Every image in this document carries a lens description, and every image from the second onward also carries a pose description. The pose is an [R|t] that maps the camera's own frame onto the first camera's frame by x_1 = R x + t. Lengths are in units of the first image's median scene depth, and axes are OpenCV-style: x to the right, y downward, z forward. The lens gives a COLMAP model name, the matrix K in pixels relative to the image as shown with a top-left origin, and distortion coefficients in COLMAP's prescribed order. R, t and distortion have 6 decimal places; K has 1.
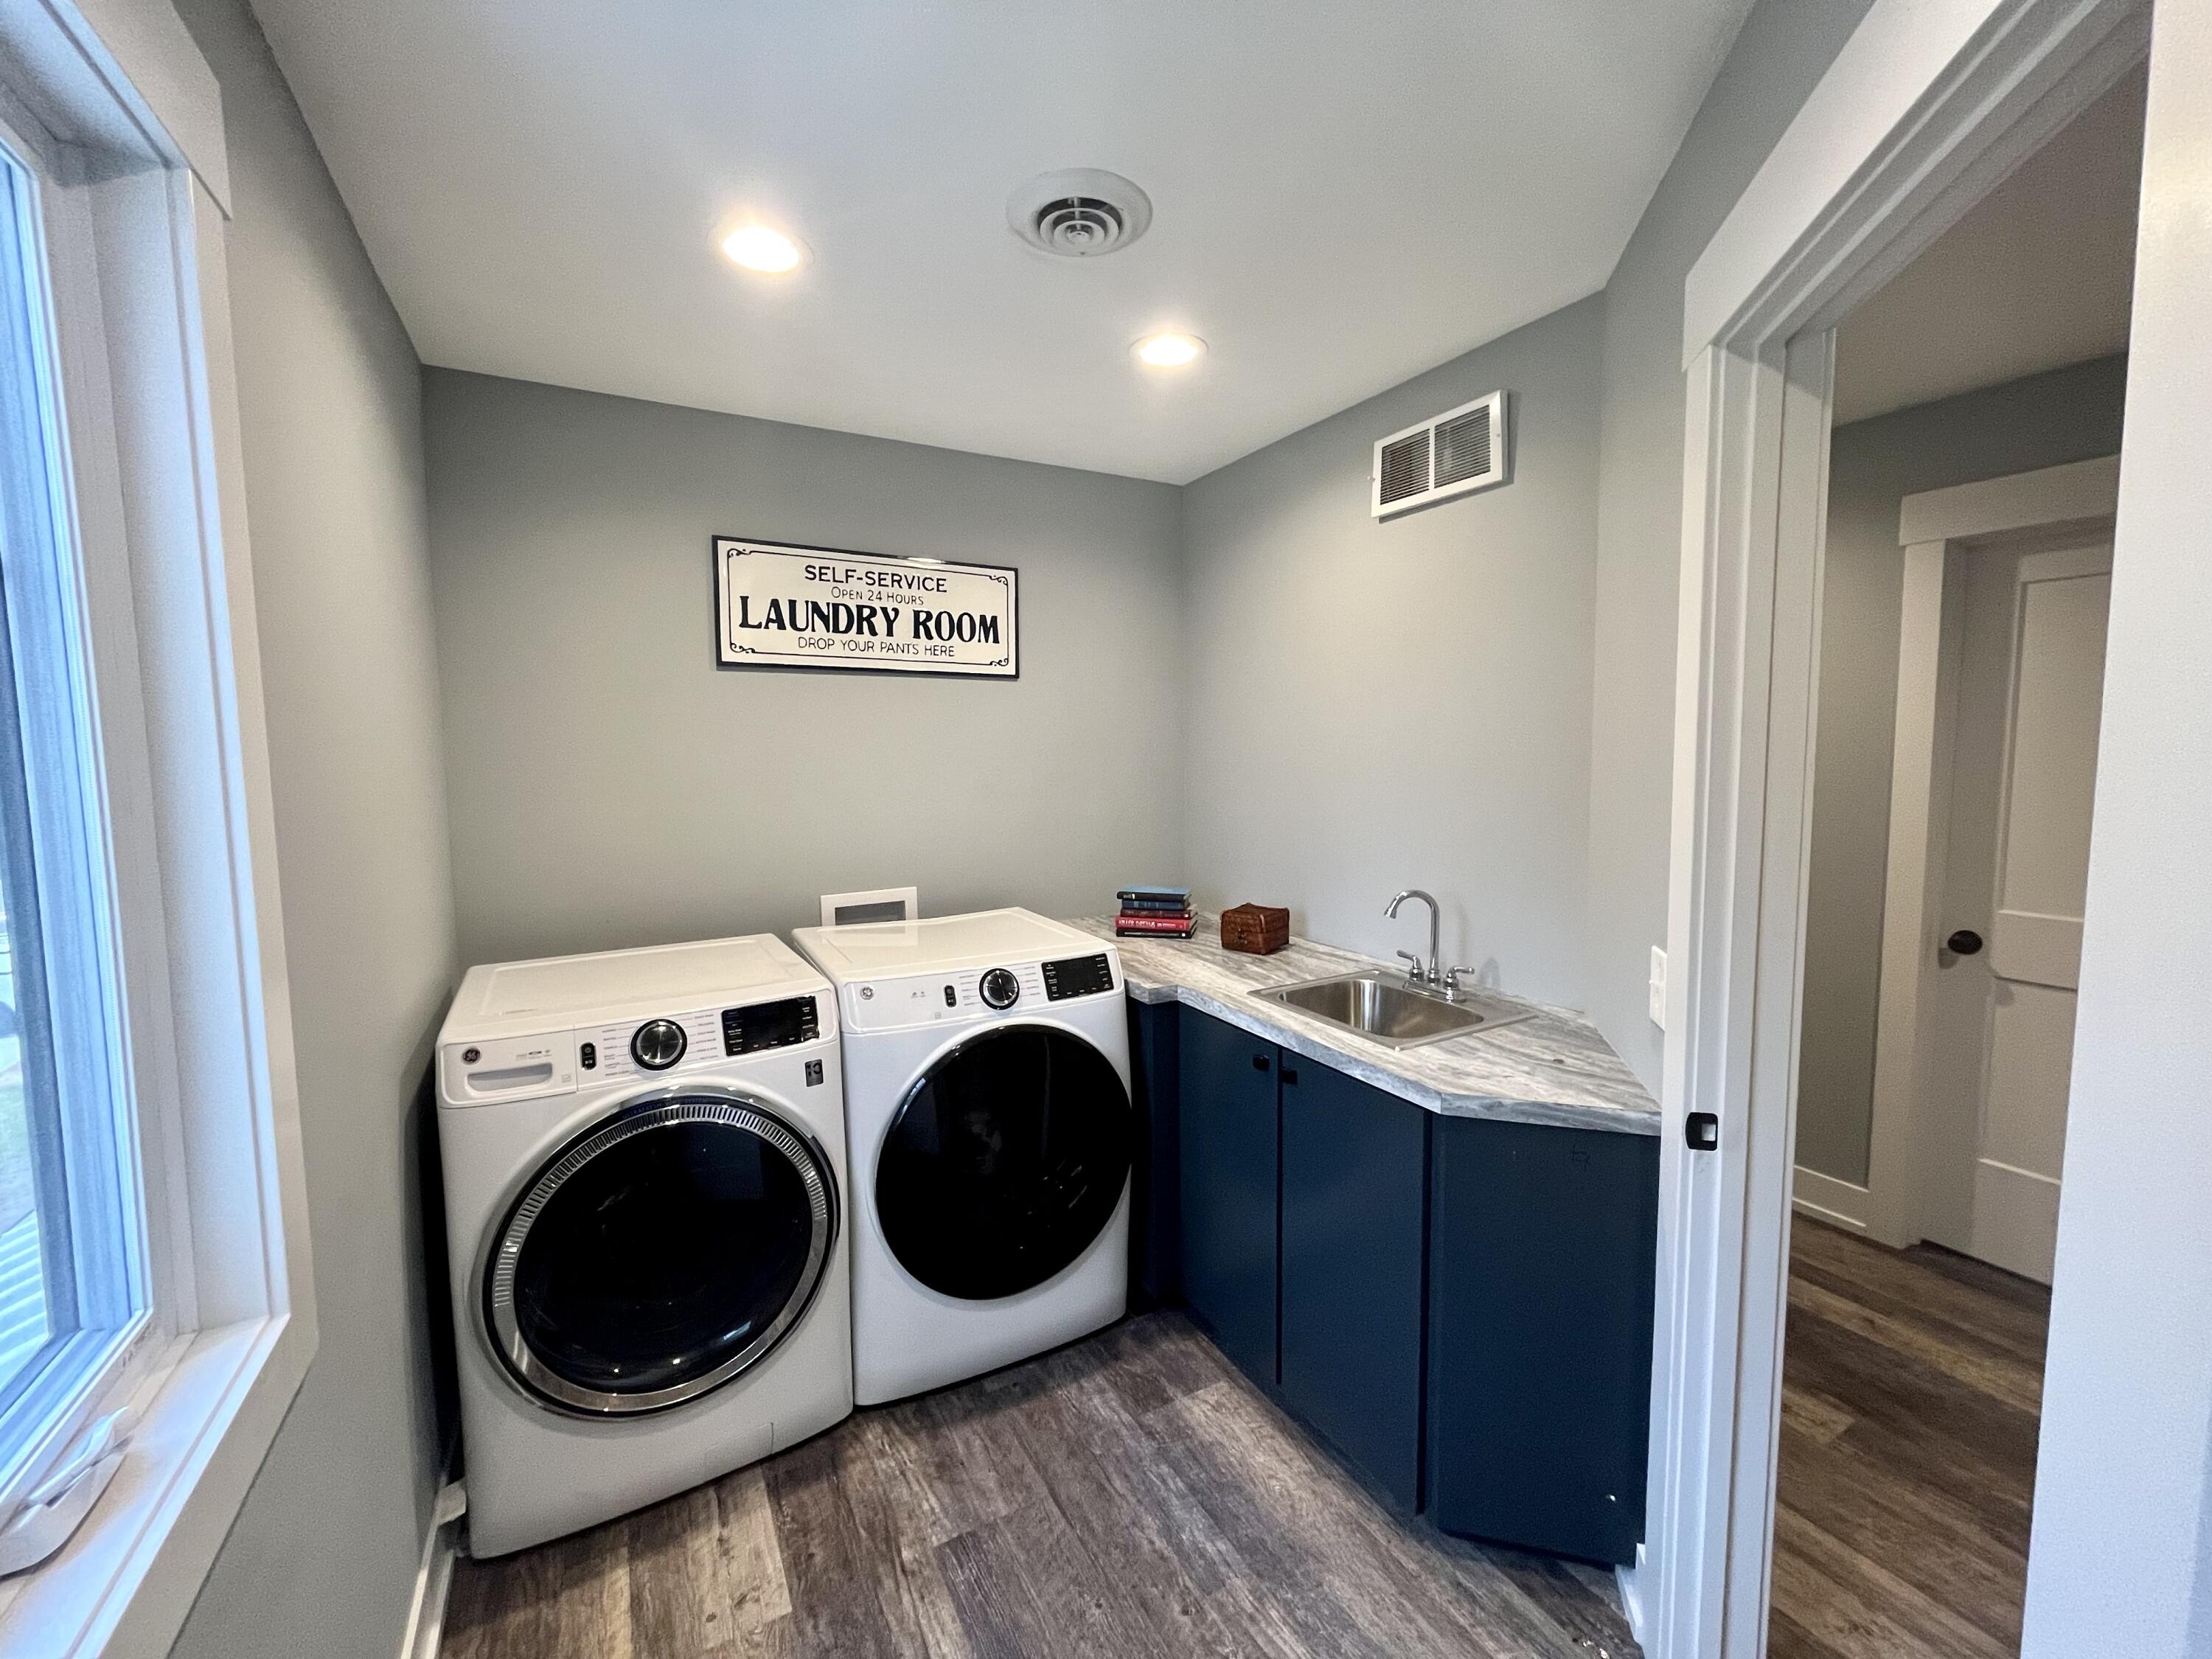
lens RADIAL K [[895.6, 0, 1107.8], [0, 895.6, 823.0], [0, 0, 1]] dist [-0.003701, 0.000422]
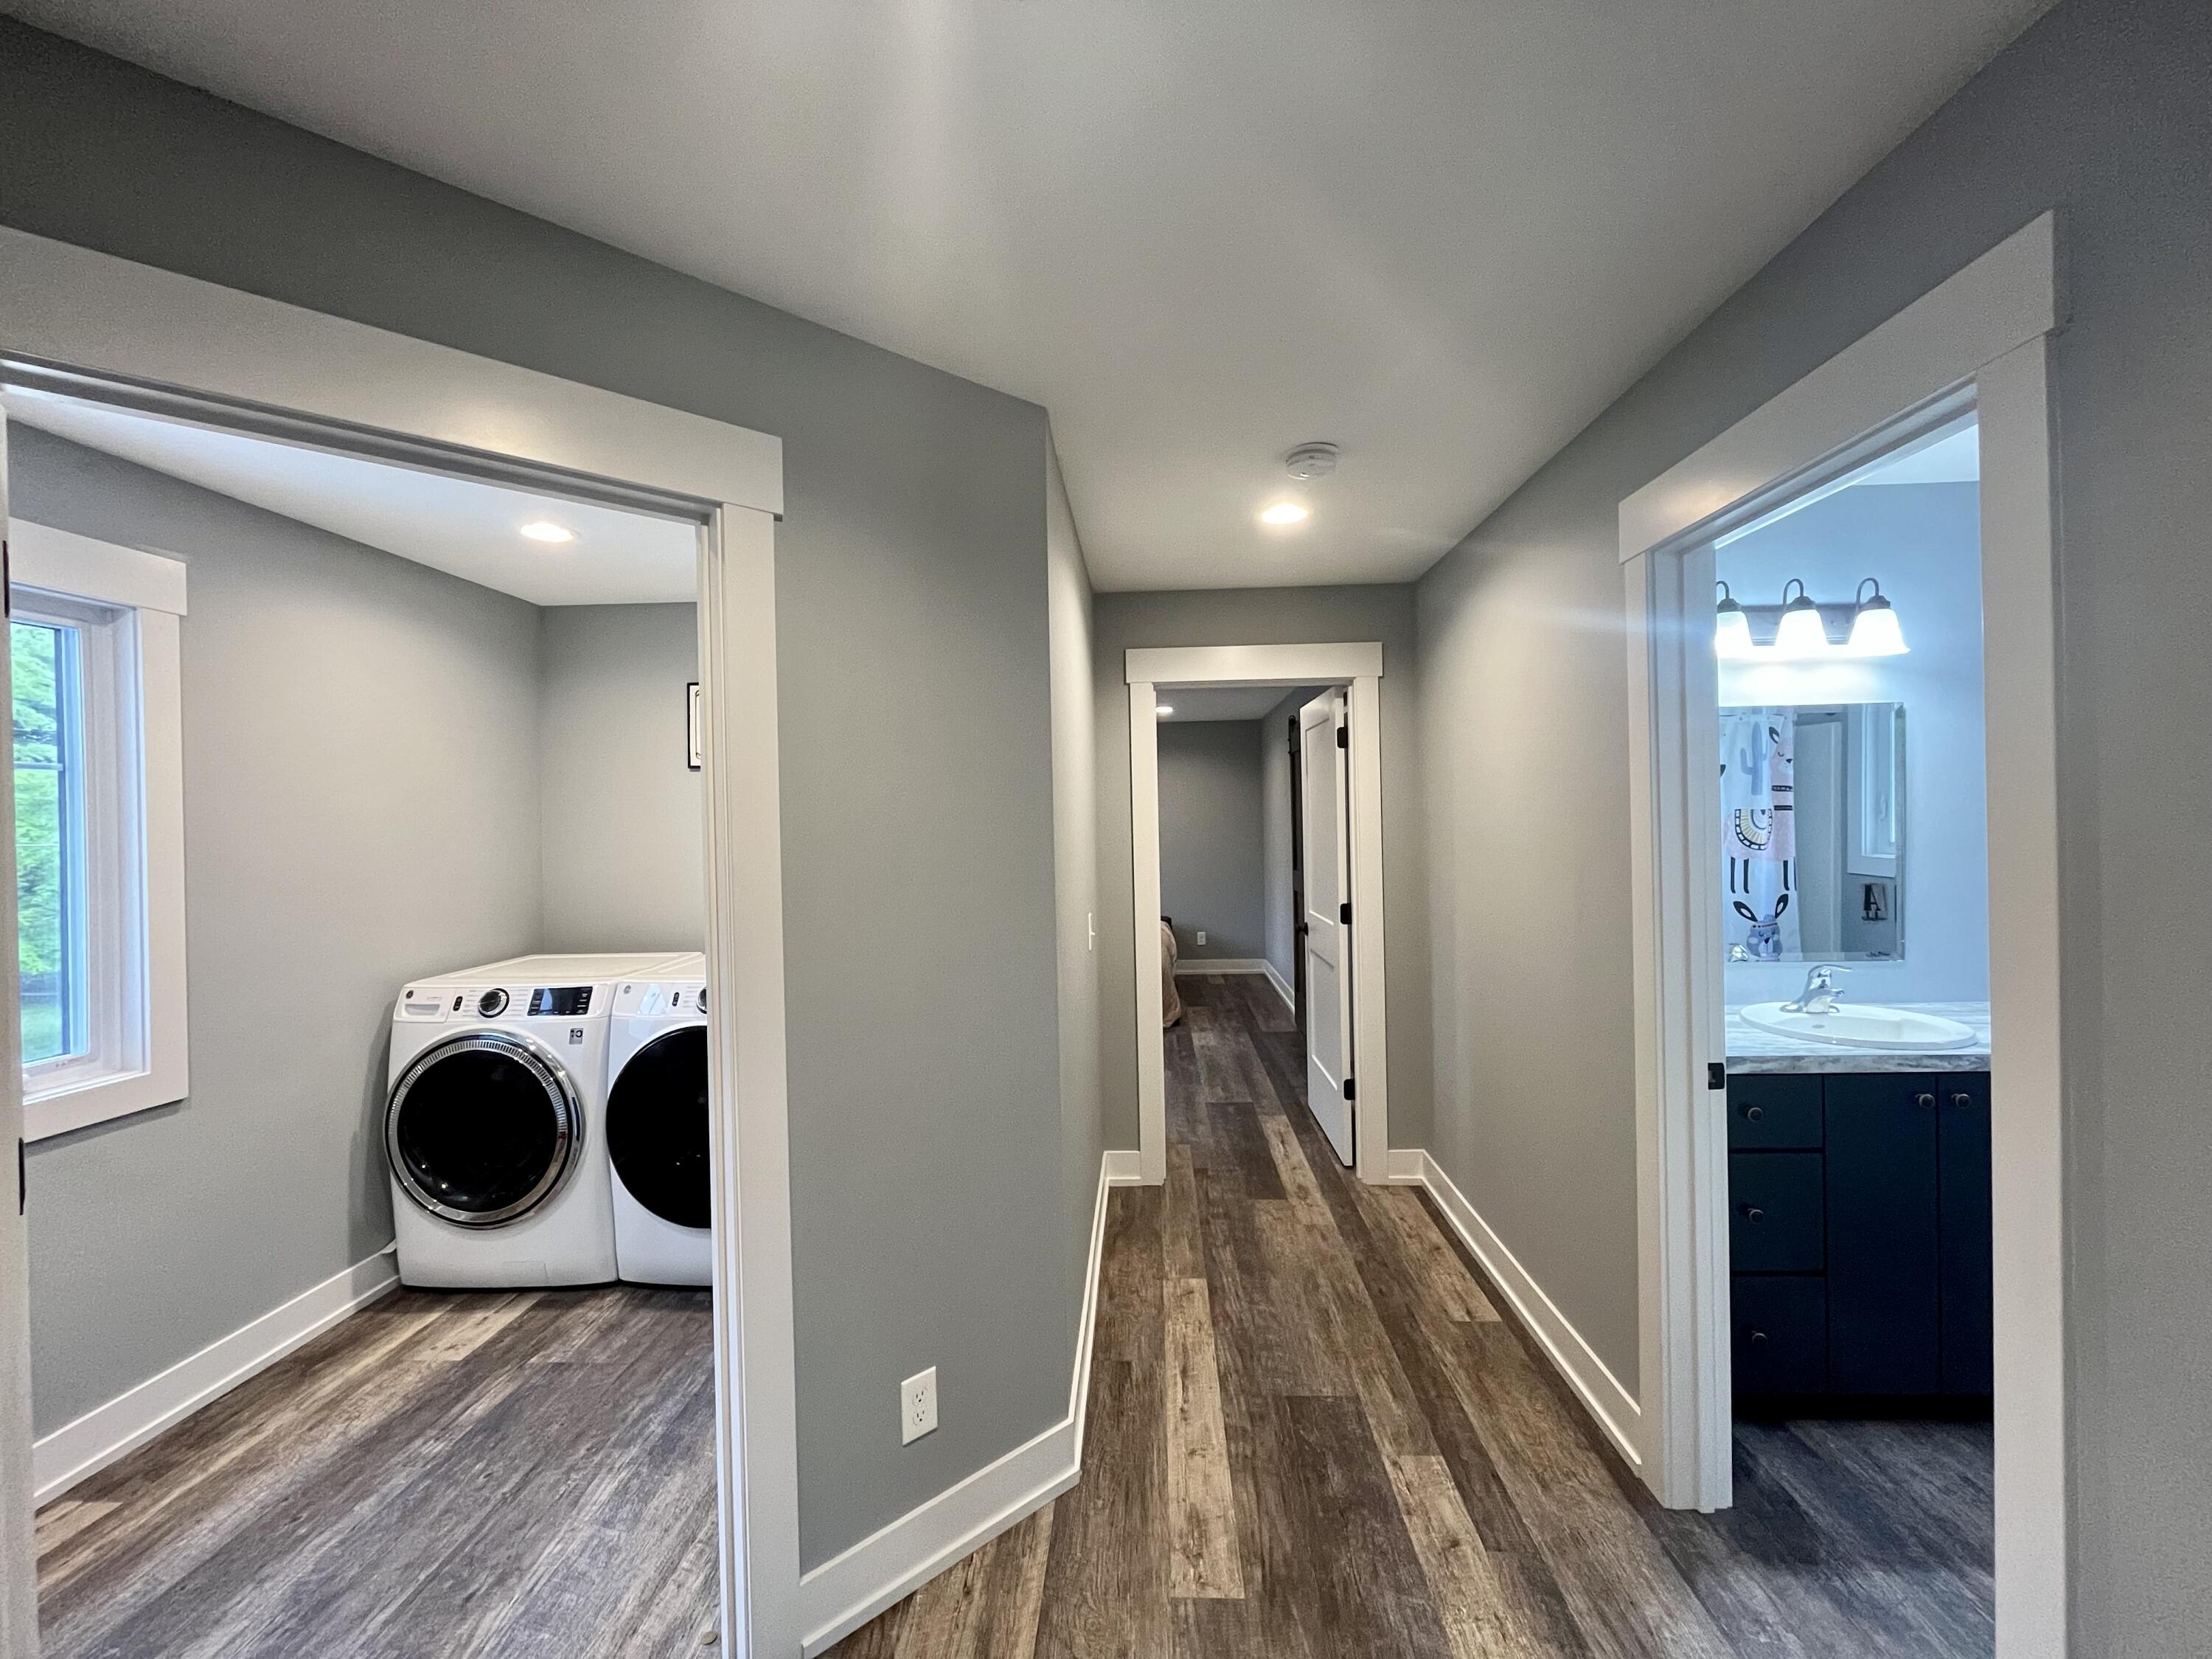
lens RADIAL K [[895.6, 0, 1107.8], [0, 895.6, 823.0], [0, 0, 1]] dist [-0.003701, 0.000422]
pose [[0.848674, -0.003638, -0.528904, 1.318385], [-0.034827, 0.997422, -0.062743, -0.022698], [0.527769, 0.071669, 0.846359, 0.160948]]
